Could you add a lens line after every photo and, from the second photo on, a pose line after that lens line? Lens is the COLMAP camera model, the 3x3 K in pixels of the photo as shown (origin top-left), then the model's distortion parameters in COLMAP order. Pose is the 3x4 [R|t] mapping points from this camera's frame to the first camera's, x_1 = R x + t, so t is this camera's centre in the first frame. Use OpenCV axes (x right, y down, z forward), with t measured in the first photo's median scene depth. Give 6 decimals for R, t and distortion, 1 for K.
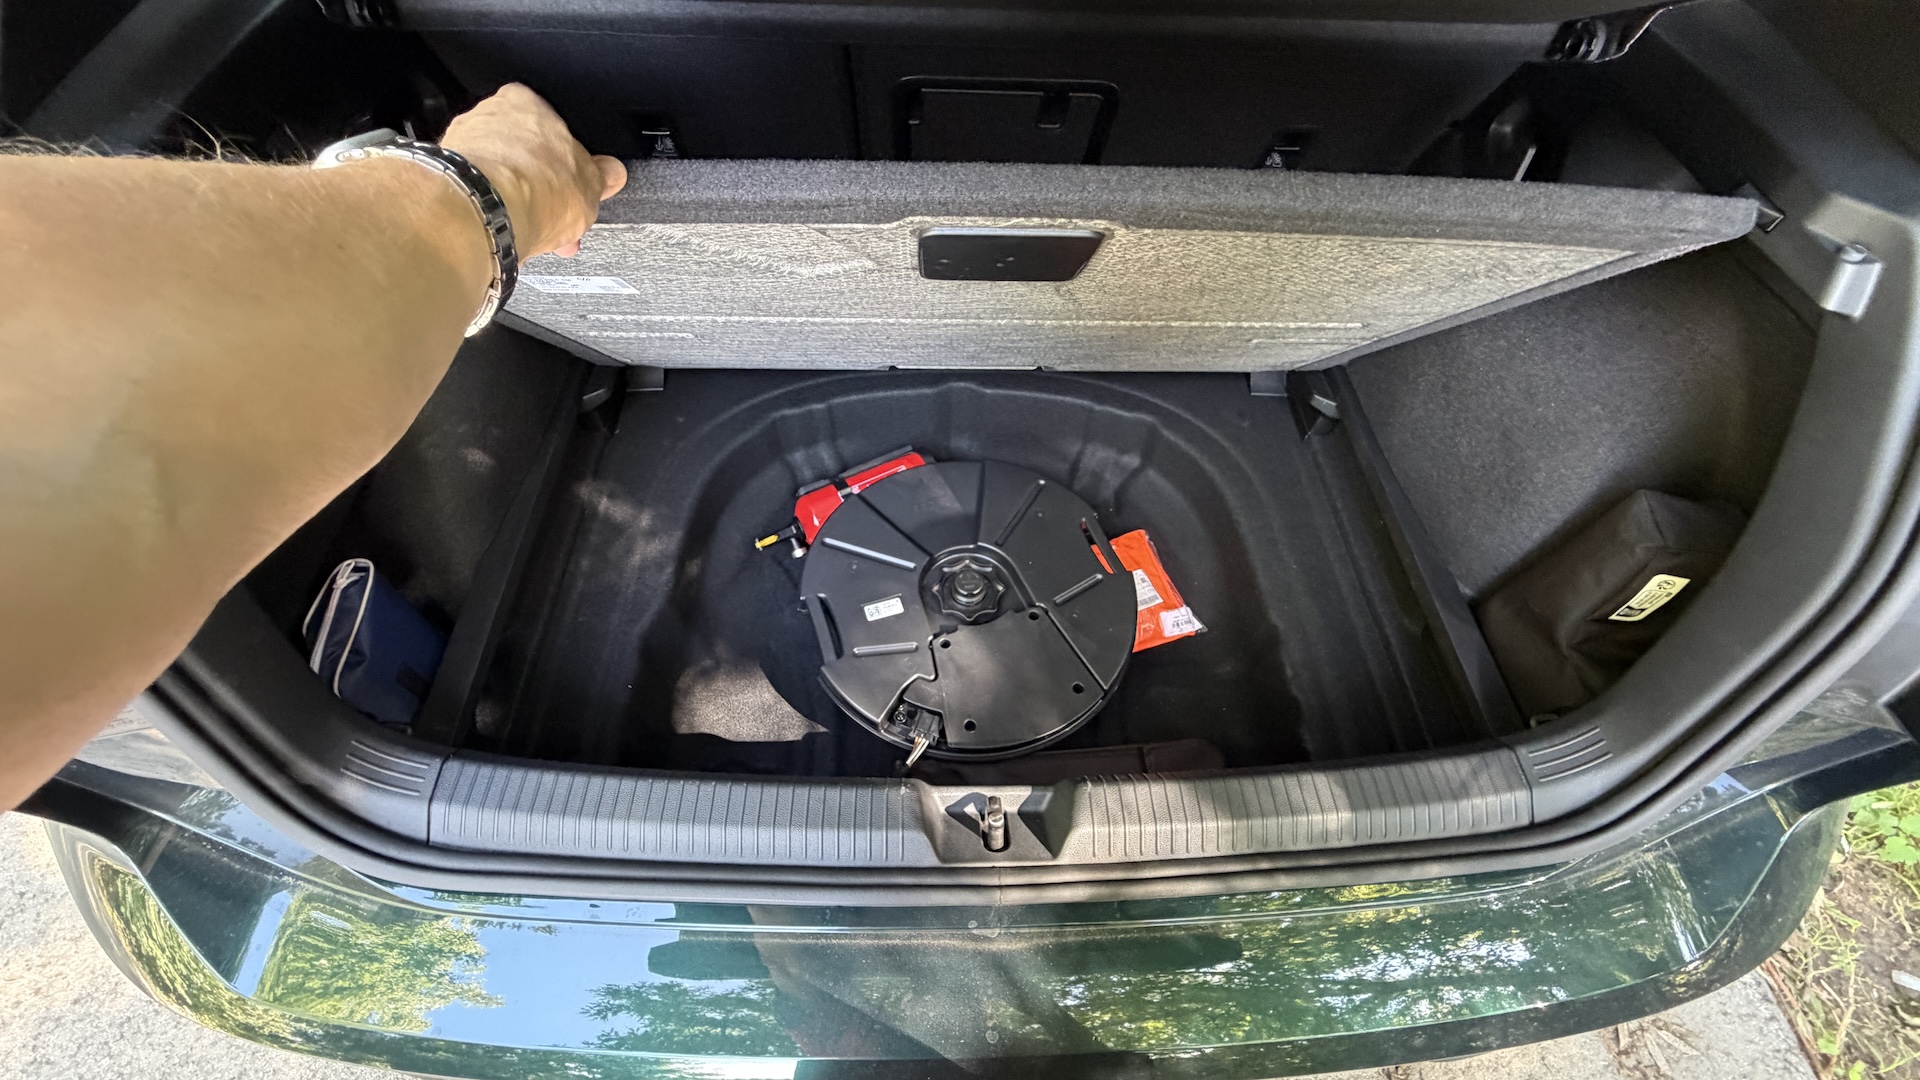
lens RADIAL K [[772.6, 0, 958.5], [0, 772.6, 543.7], [0, 0, 1]] dist [0.000945, 0.000021]
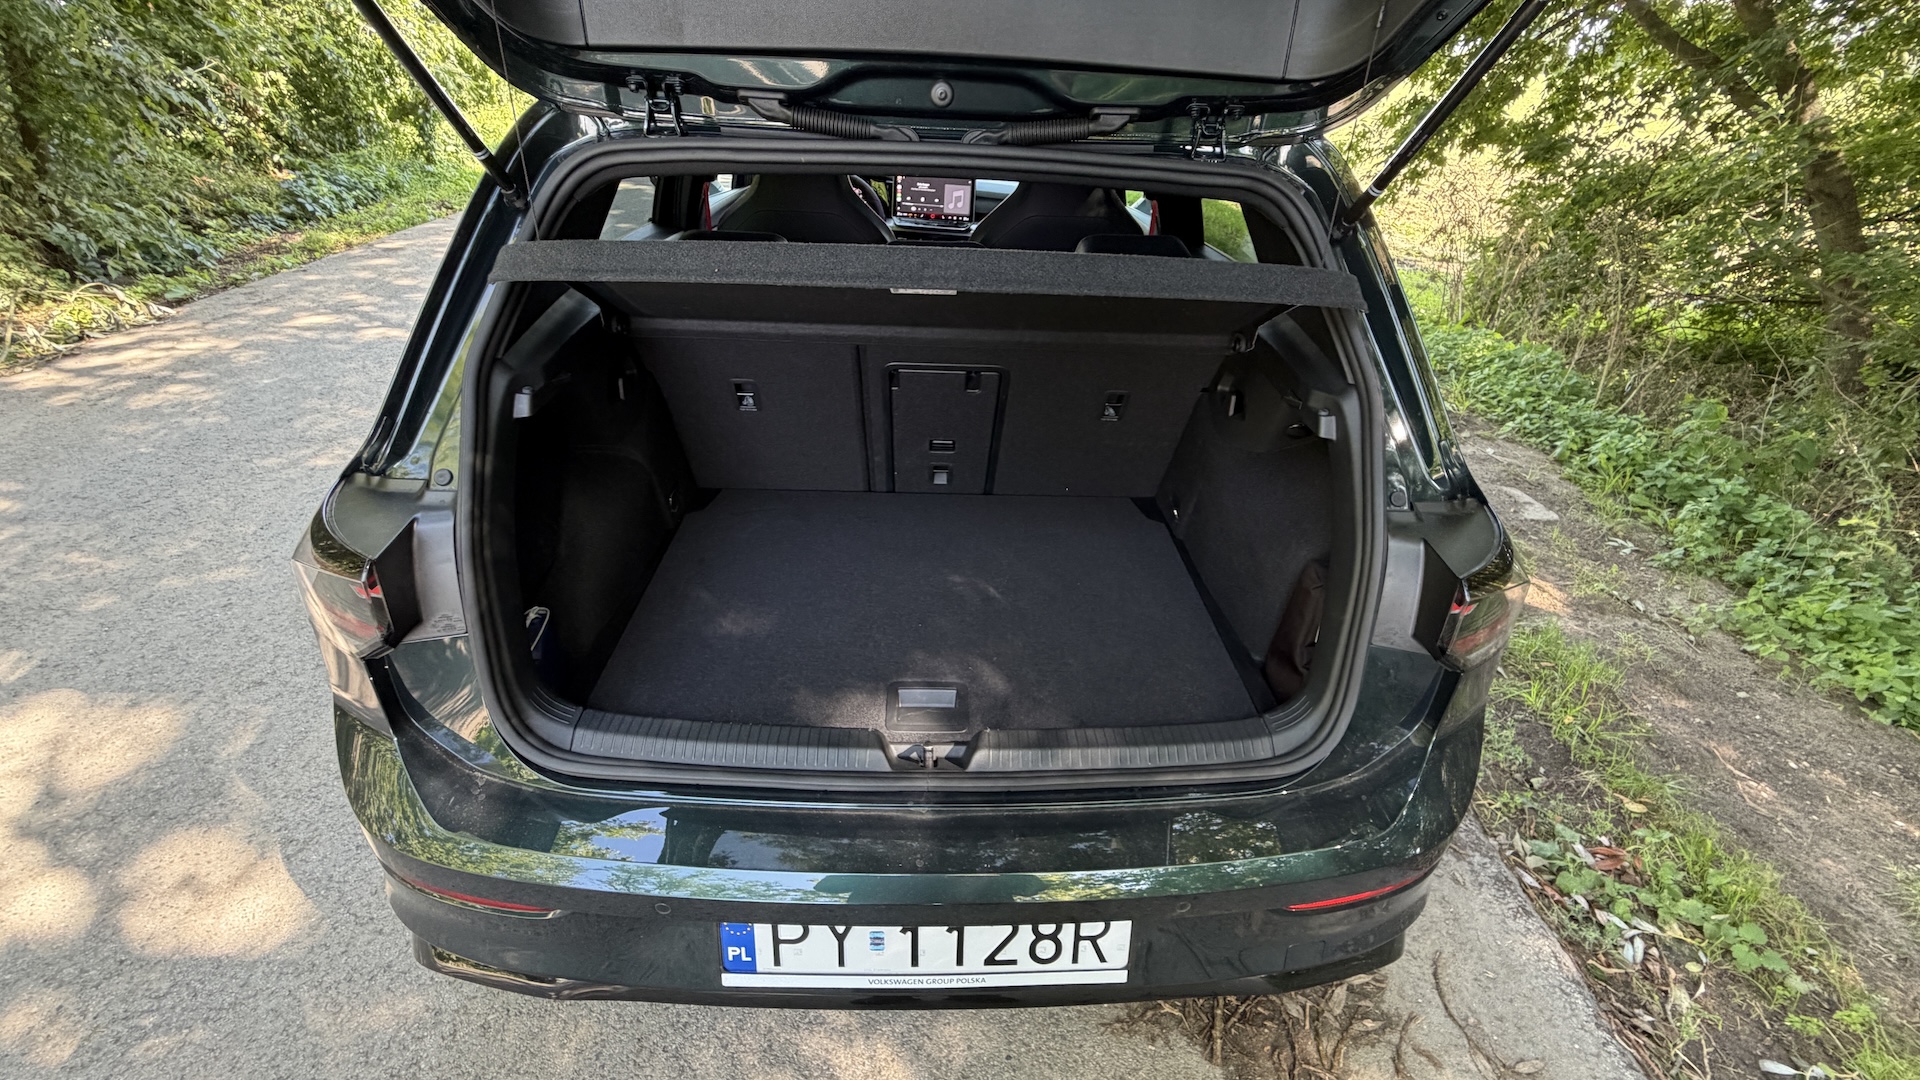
lens RADIAL K [[772.6, 0, 962.5], [0, 772.6, 538.9], [0, 0, 1]] dist [0.000945, 0.000021]
pose [[0.999956, -0.000163, 0.009378, 0.068138], [0.003797, 0.921258, -0.388933, 0.383716], [-0.008576, 0.388952, 0.921218, -0.409156]]
